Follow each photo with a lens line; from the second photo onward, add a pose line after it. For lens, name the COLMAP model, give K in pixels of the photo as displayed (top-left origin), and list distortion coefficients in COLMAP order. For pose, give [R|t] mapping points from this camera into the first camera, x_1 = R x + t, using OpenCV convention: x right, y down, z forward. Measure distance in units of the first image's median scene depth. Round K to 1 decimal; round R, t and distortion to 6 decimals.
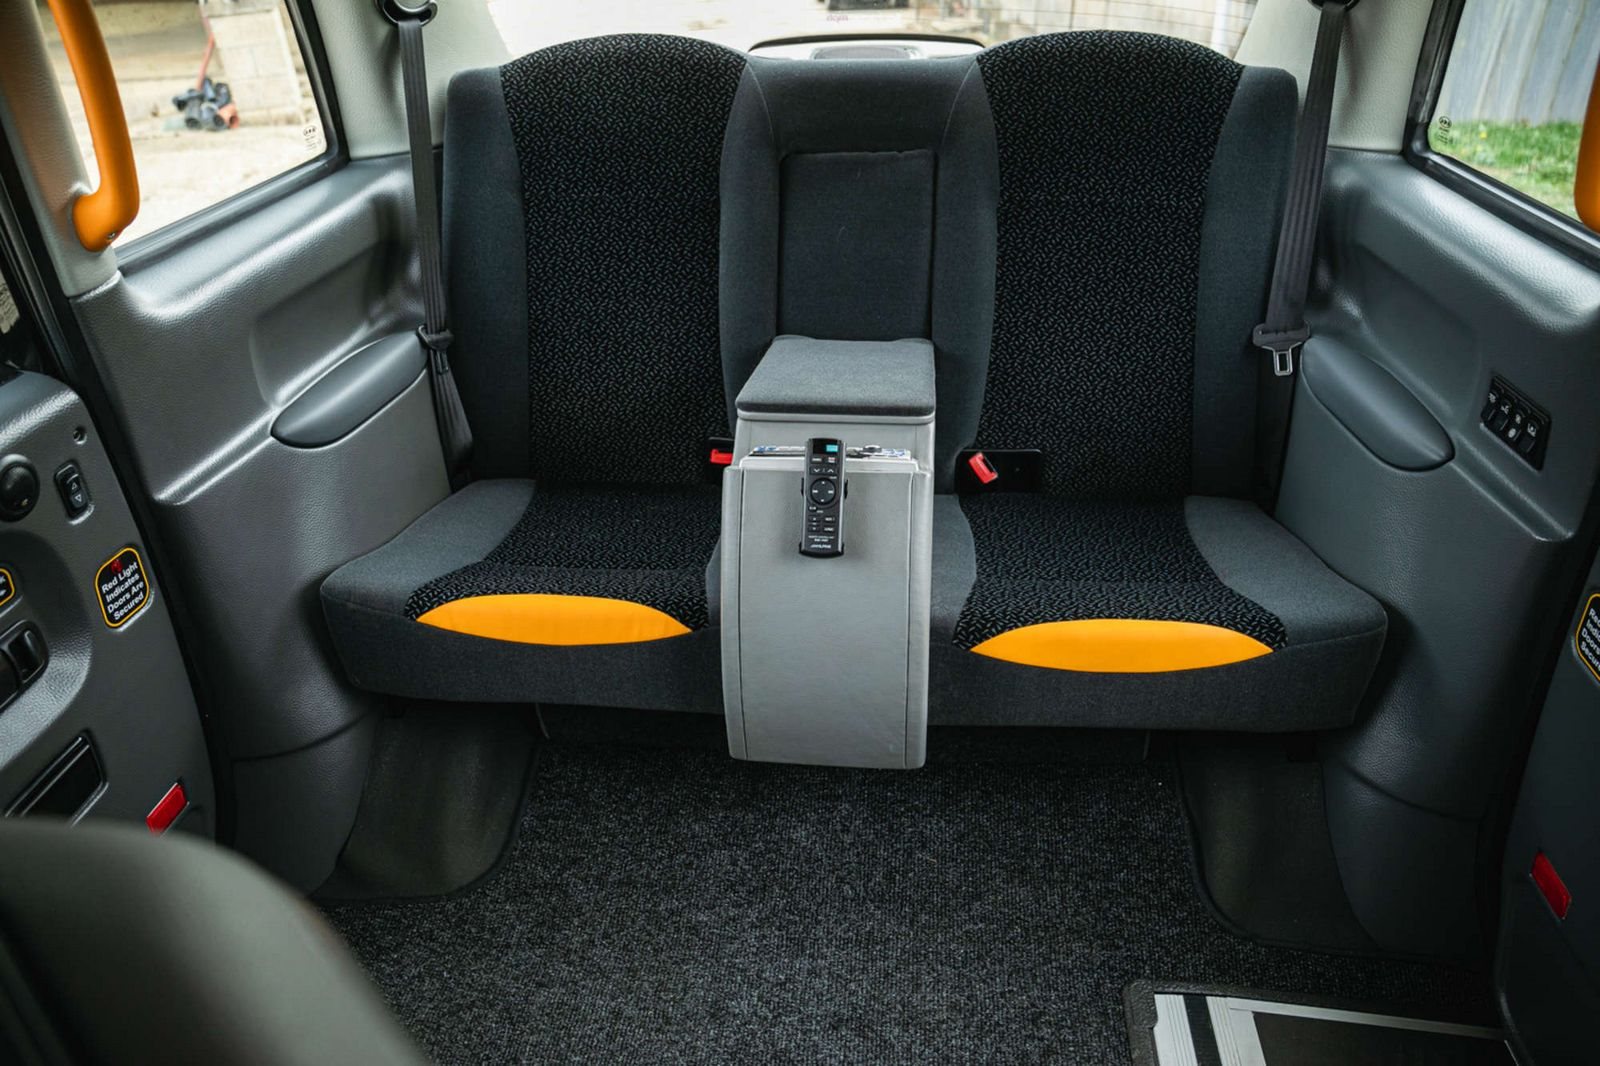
lens RADIAL K [[1064.5, 0, 800.0], [0, 1064.5, 533.0], [0, 0, 1]] dist [-0.041079, 0.044055]
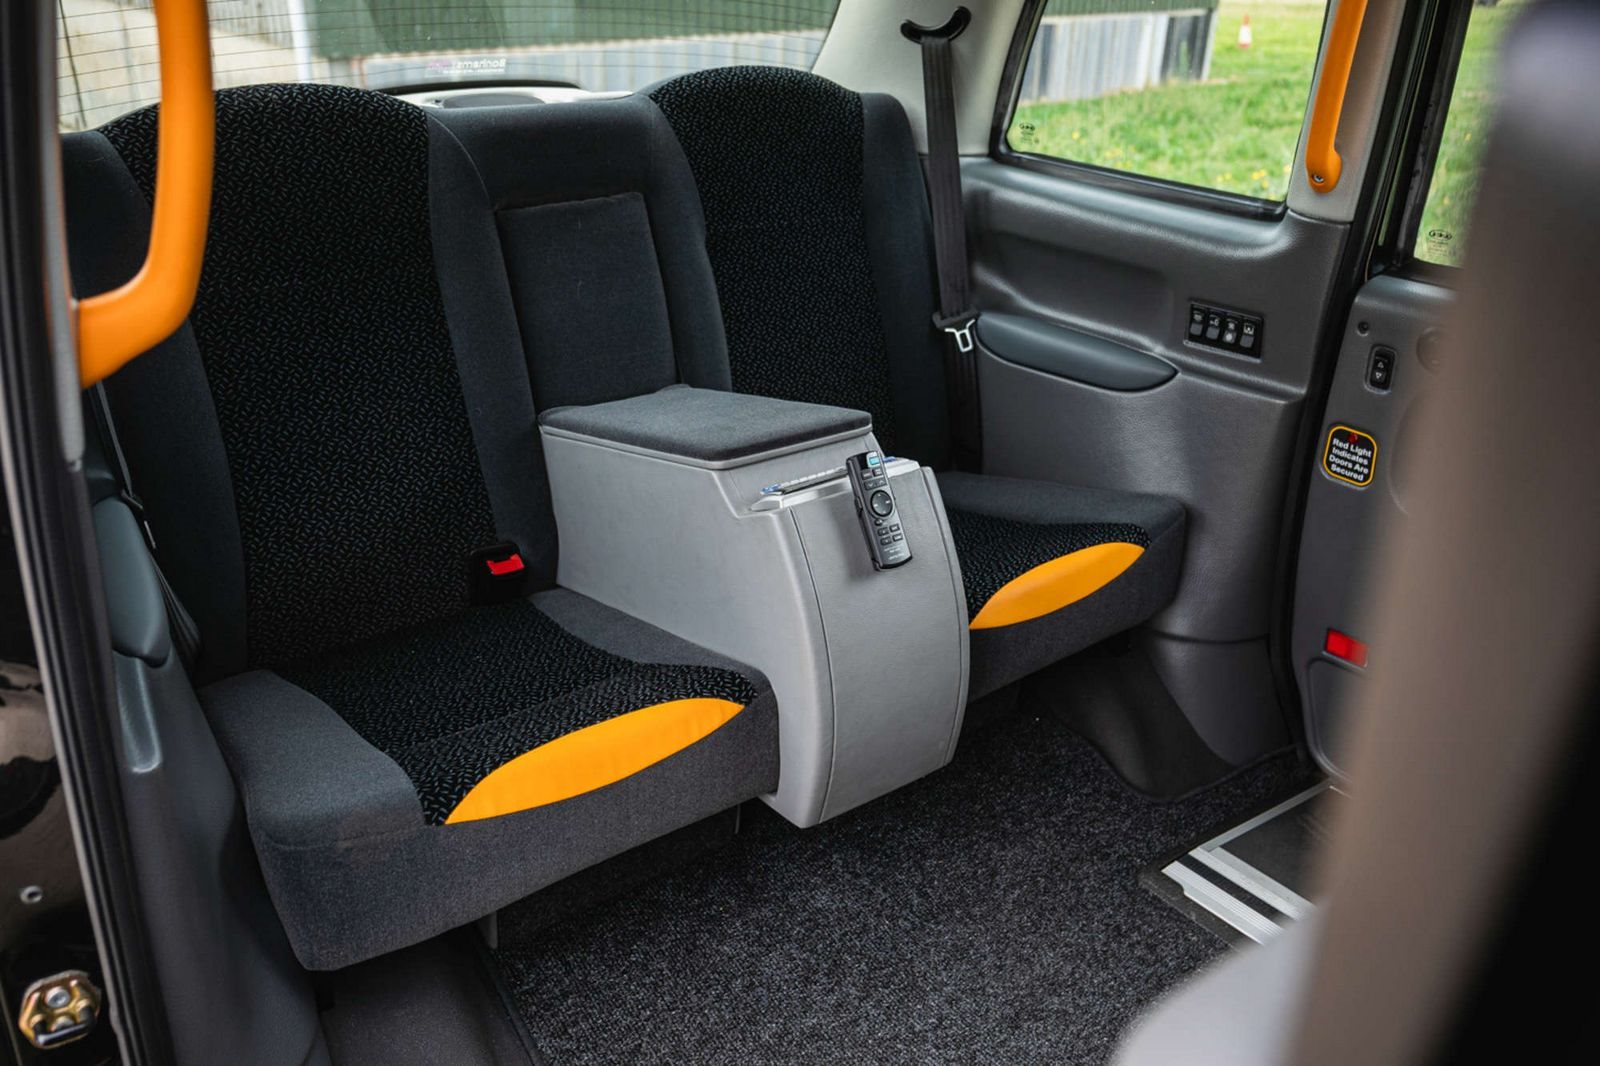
lens RADIAL K [[1222.6, 0, 800.0], [0, 1222.6, 533.0], [0, 0, 1]] dist [0.002722, 0.001822]
pose [[0.747981, -0.257631, 0.611678, -0.593641], [0.317175, 0.948296, 0.011557, -0.039671], [-0.583030, 0.185365, 0.791022, 0.109338]]
